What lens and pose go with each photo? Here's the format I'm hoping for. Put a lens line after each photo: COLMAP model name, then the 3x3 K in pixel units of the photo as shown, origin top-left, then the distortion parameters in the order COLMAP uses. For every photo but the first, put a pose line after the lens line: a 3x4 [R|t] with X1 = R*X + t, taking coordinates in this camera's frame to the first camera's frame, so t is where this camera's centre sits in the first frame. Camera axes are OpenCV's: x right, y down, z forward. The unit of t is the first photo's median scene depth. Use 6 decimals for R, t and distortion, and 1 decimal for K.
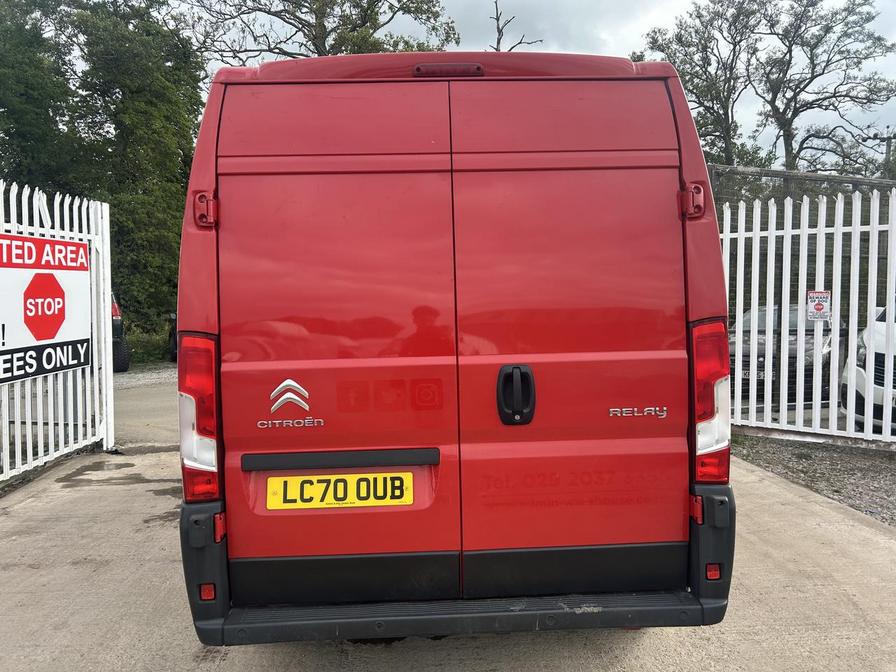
lens RADIAL K [[672.5, 0, 443.3], [0, 672.5, 323.2], [0, 0, 1]] dist [0.045816, -0.056377]
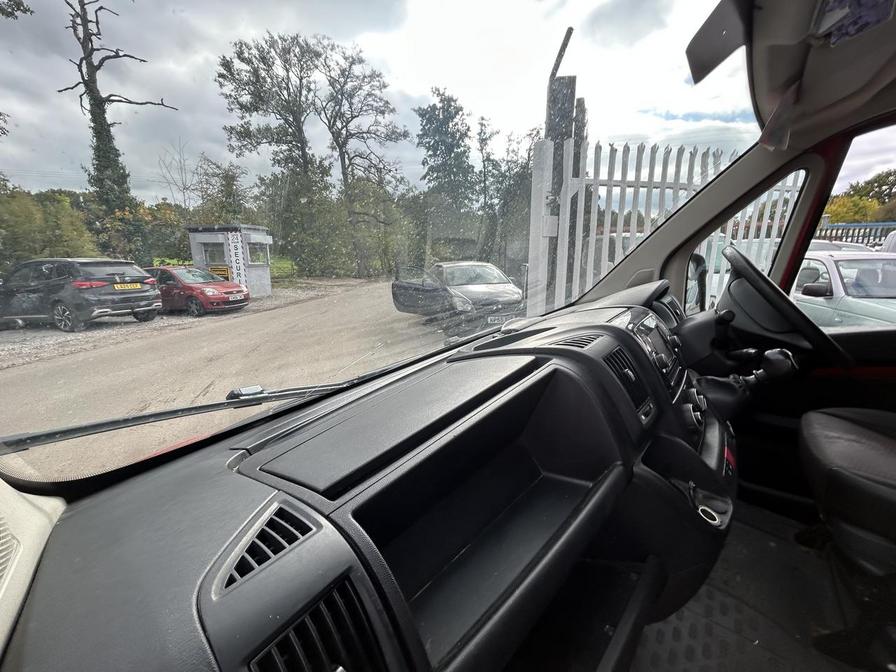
lens RADIAL K [[363.2, 0, 448.0], [0, 363.2, 336.0], [0, 0, 1]] dist [0.000766, -0.000287]
pose [[0.646211, -0.170088, 0.743963, -0.375481], [0.042739, 0.981383, 0.187245, -0.095029], [-0.761961, -0.089204, 0.641450, 2.624090]]
